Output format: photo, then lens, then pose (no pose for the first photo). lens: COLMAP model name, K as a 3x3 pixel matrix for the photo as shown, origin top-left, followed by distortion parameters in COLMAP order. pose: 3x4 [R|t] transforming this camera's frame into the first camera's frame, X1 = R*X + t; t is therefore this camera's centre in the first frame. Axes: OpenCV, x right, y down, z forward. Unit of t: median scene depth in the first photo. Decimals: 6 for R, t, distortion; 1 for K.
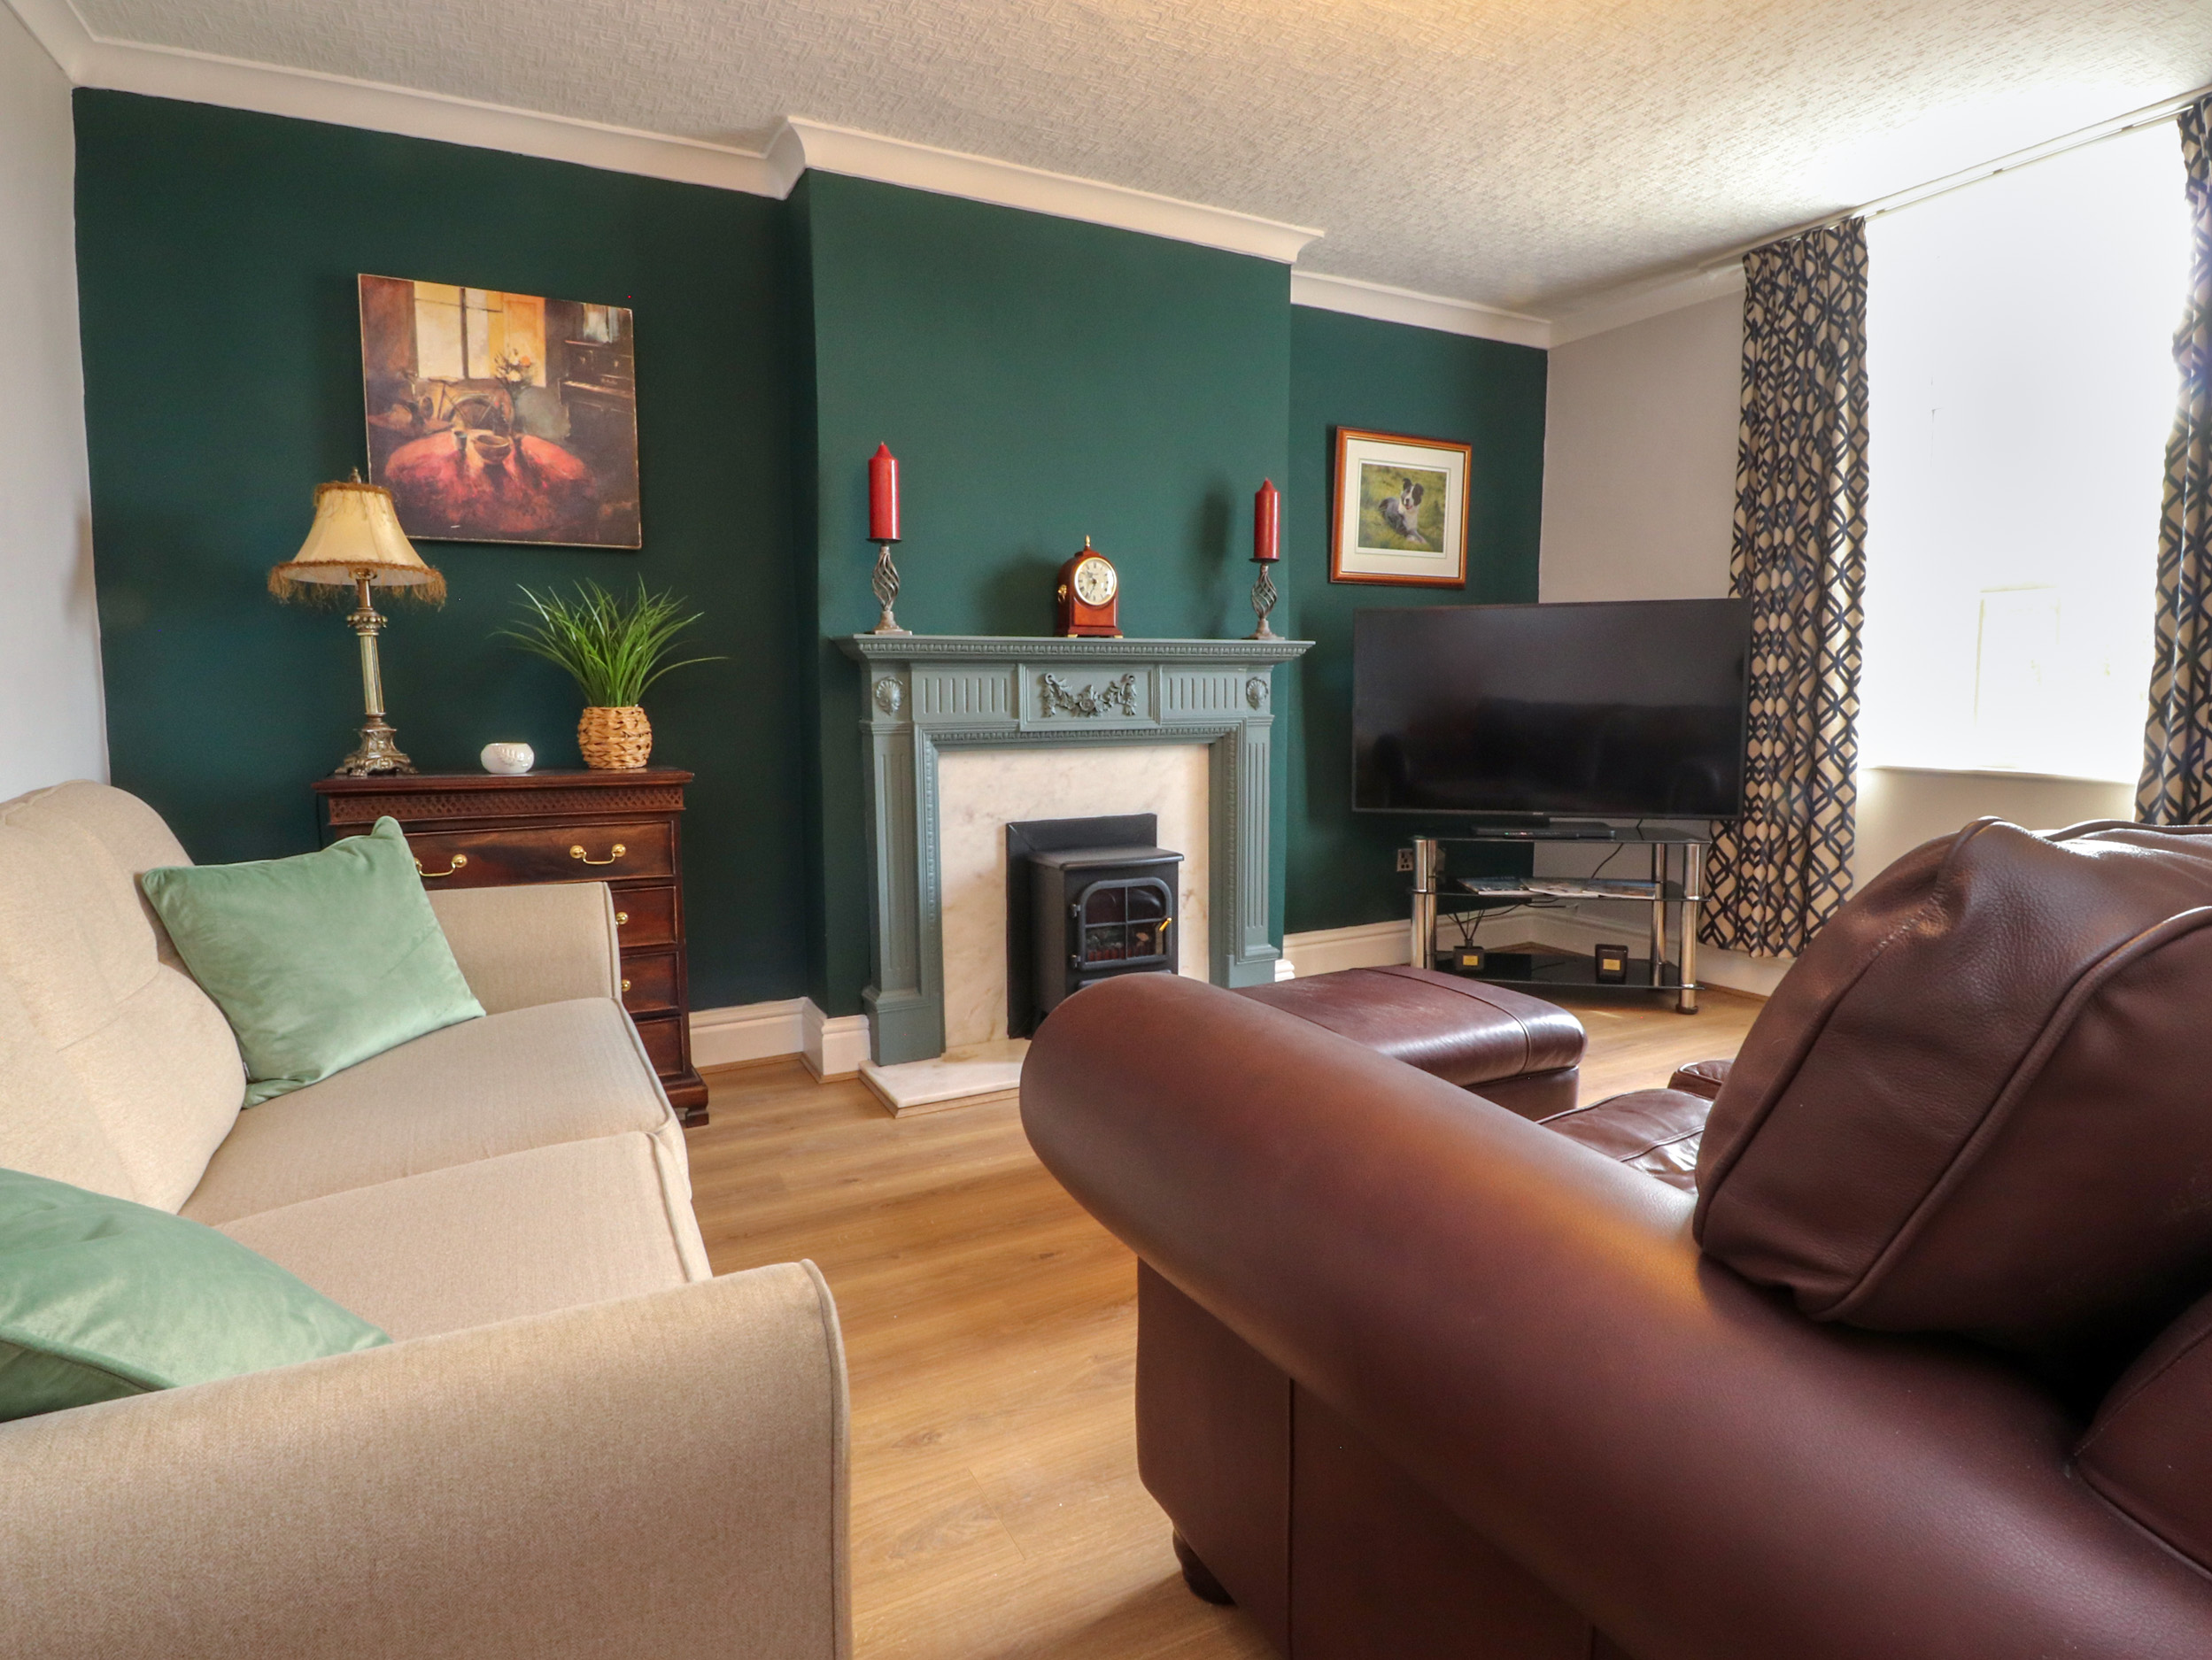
lens RADIAL K [[1198.4, 0, 1112.0], [0, 1198.4, 814.6], [0, 0, 1]] dist [0.000780, -0.016975]
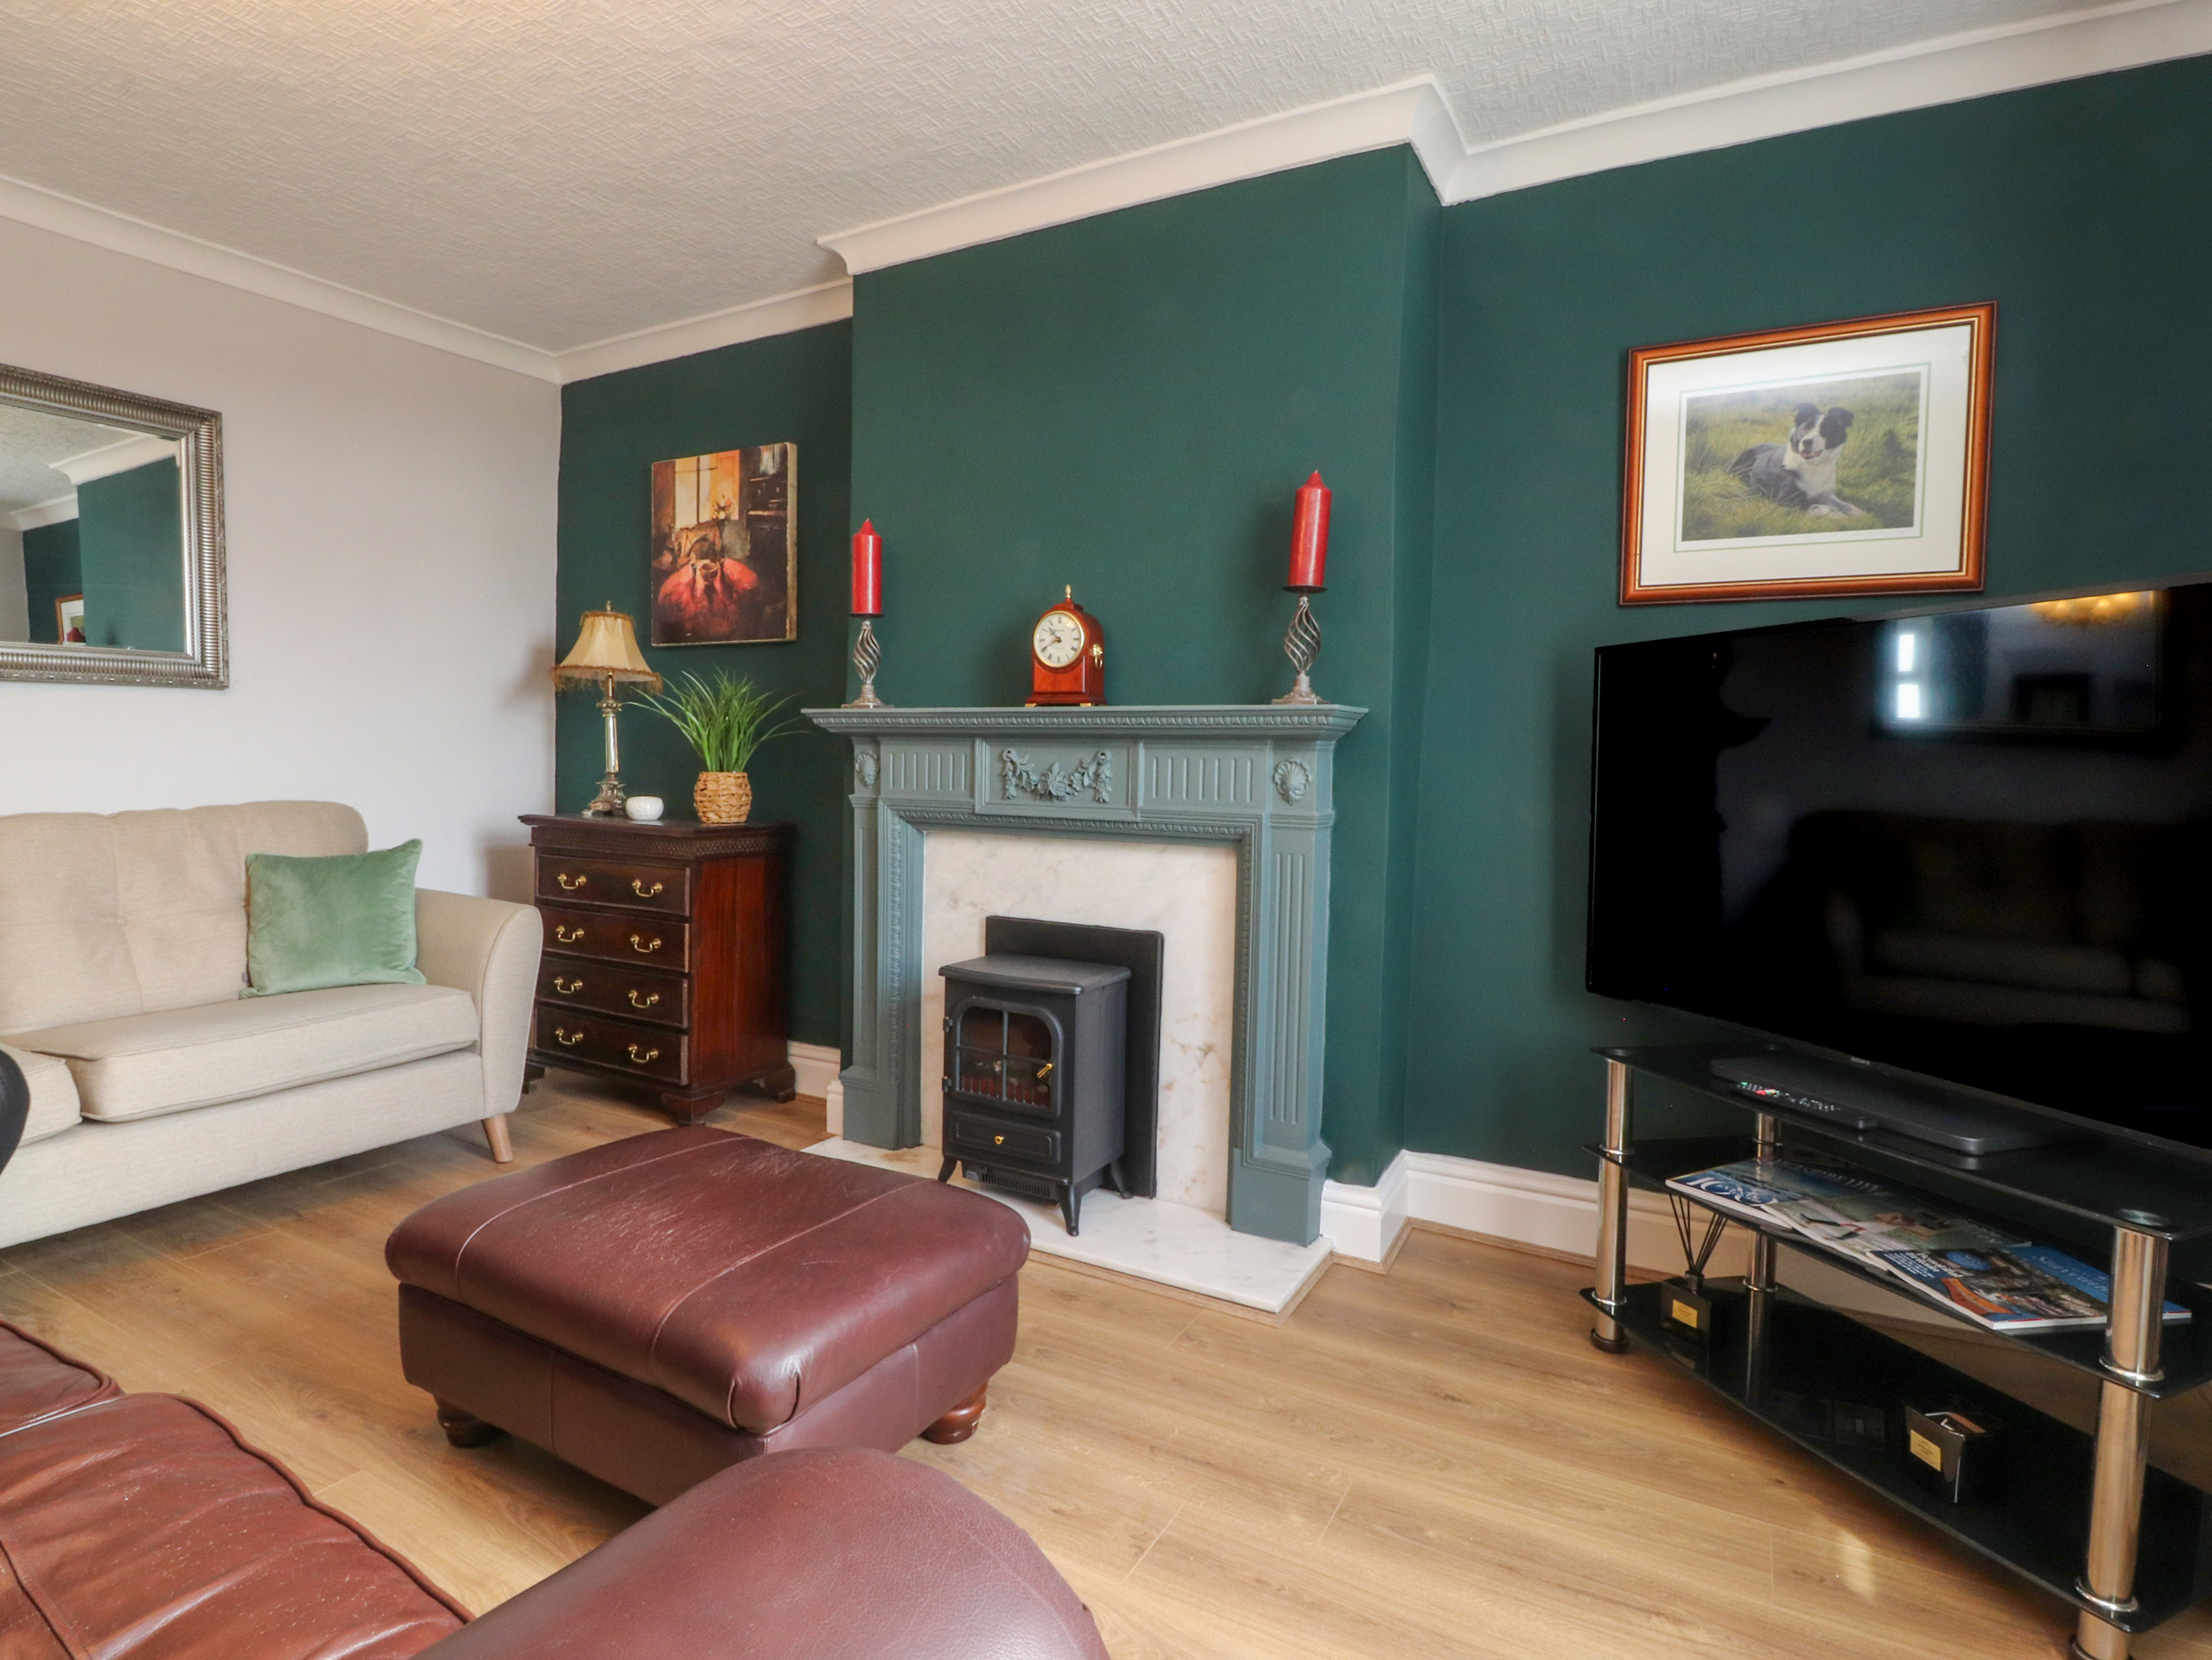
lens RADIAL K [[1165.2, 0, 1109.4], [0, 1165.2, 809.6], [0, 0, 1]] dist [-0.001194, -0.015714]
pose [[0.536173, 0.054959, -0.842317, 0.786515], [-0.107416, 0.994208, -0.003506, -0.089282], [0.837245, 0.092359, 0.538971, 0.689168]]
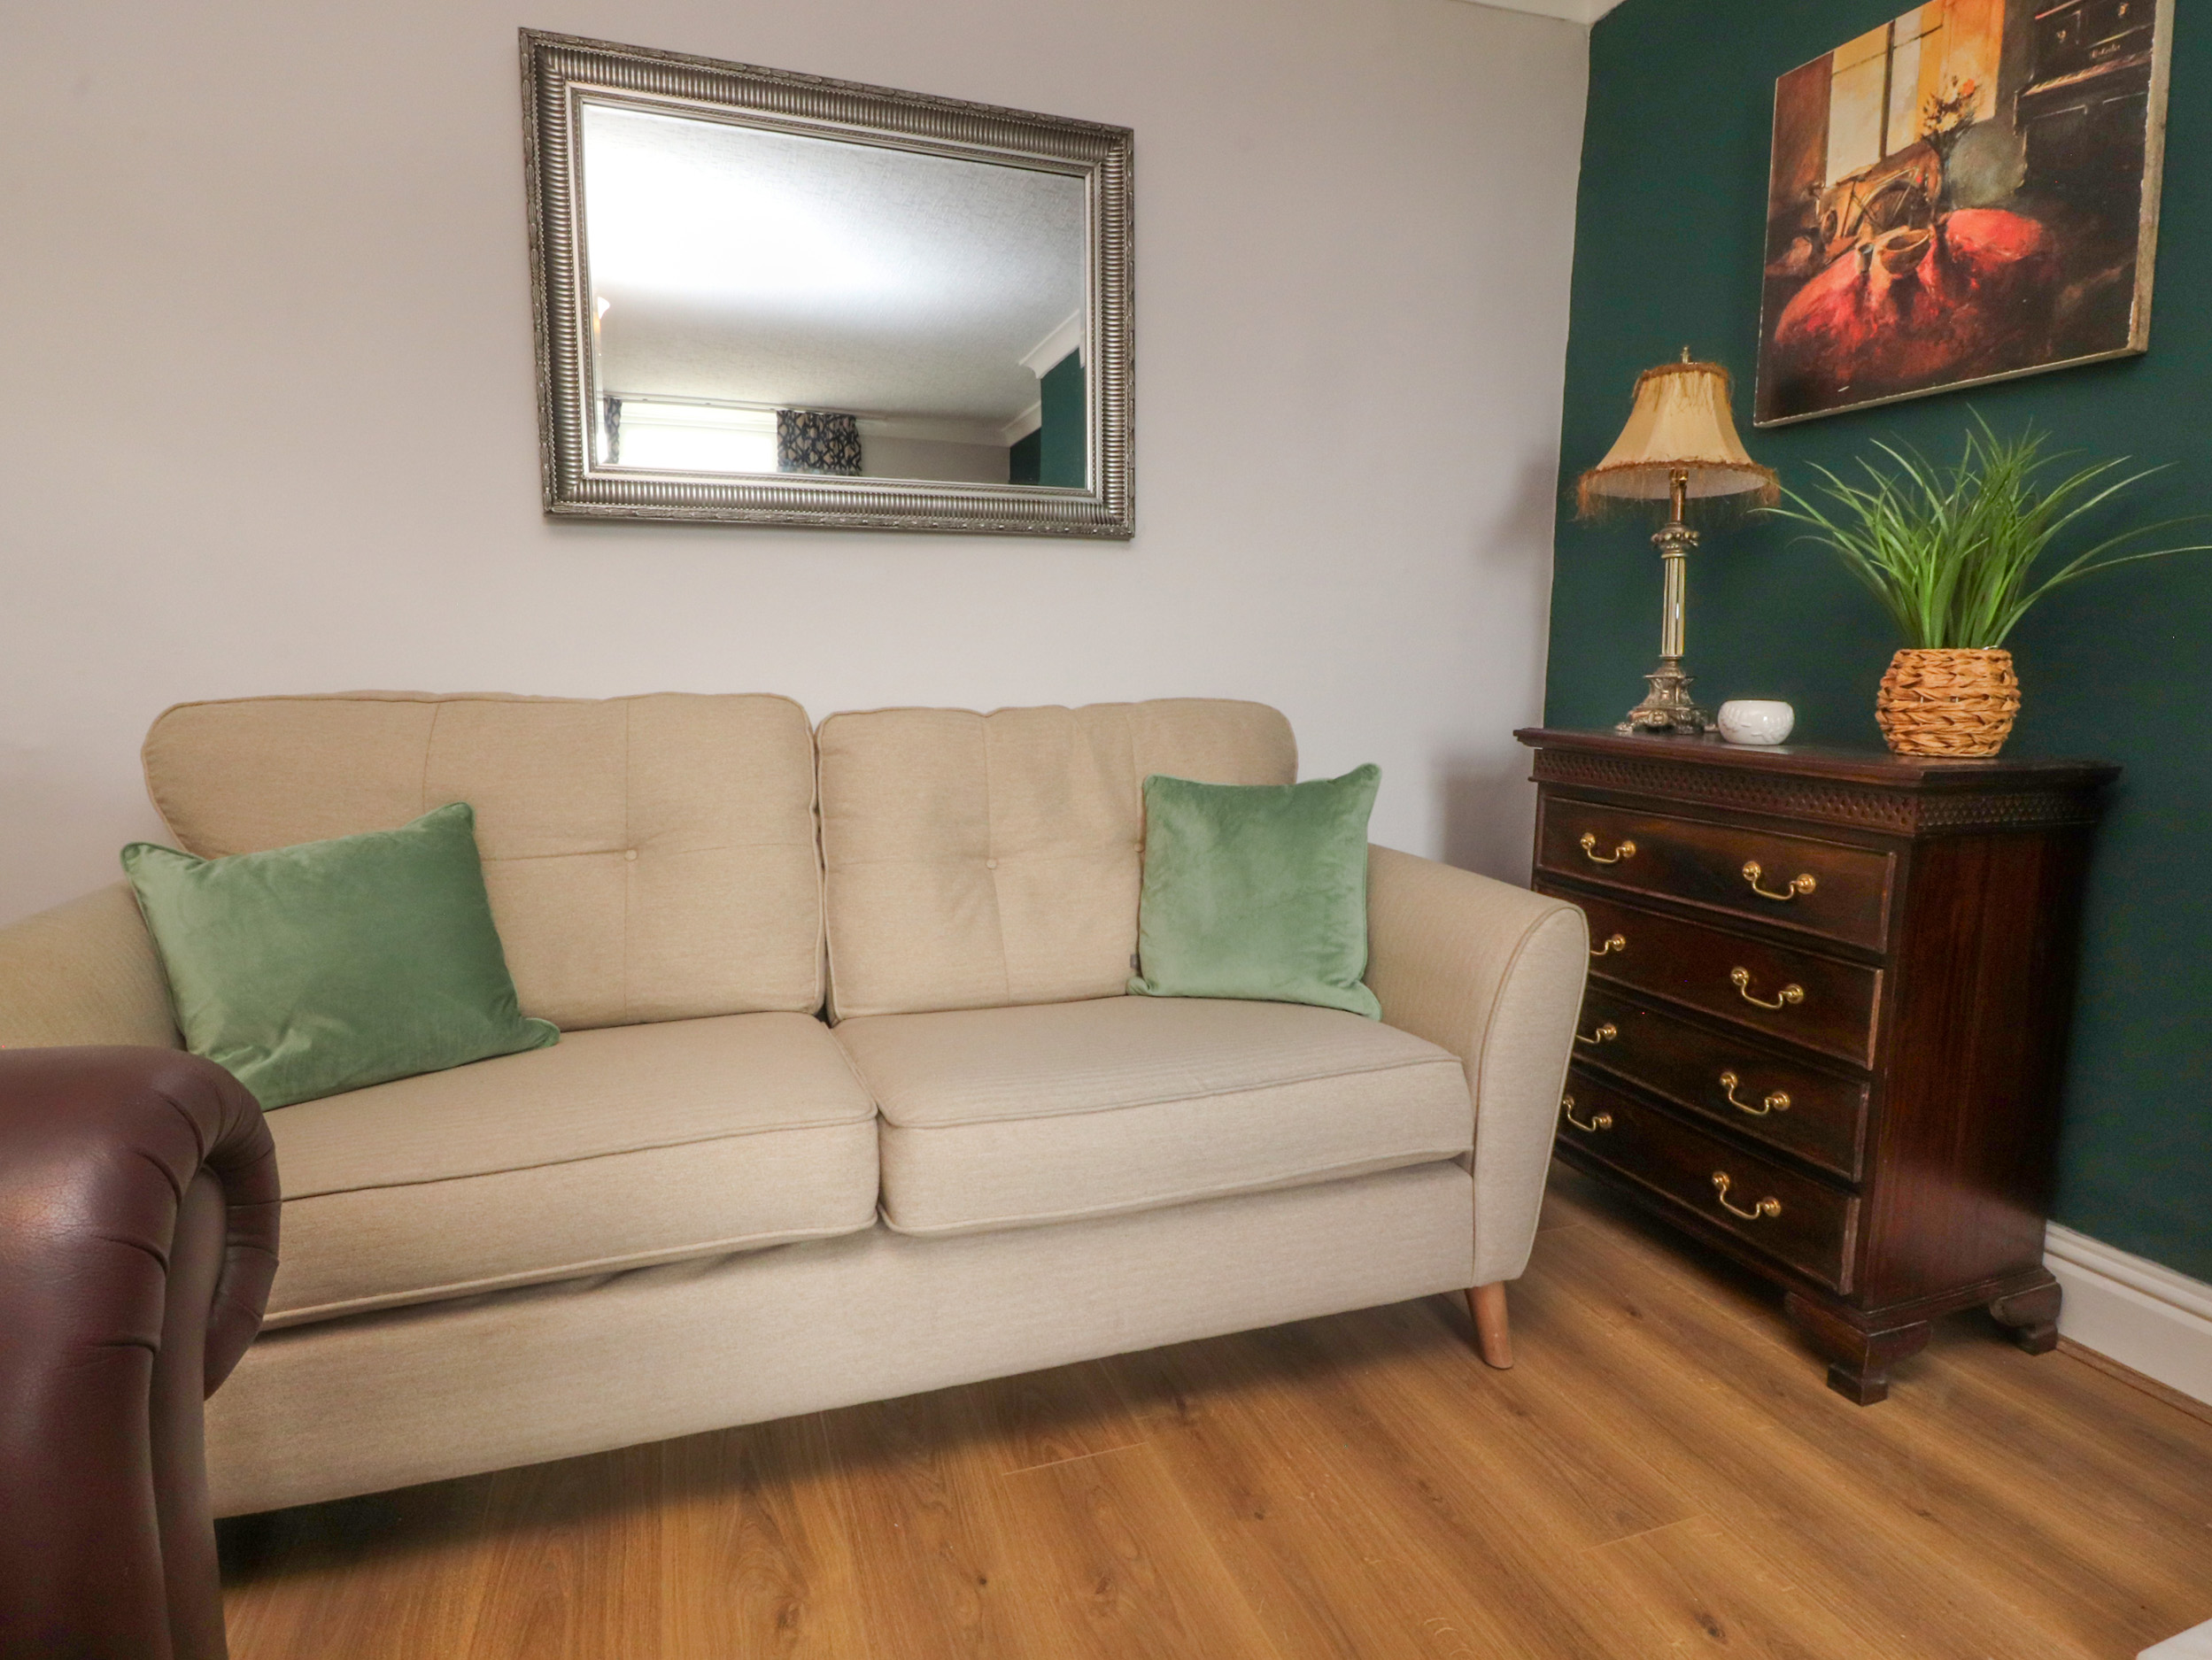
lens RADIAL K [[1165.2, 0, 1109.4], [0, 1165.2, 809.6], [0, 0, 1]] dist [-0.001194, -0.015714]
pose [[-0.141823, 0.130757, -0.981218, 0.198082], [-0.109000, 0.983147, 0.146769, -0.051394], [0.983873, 0.127768, -0.125181, 0.675750]]
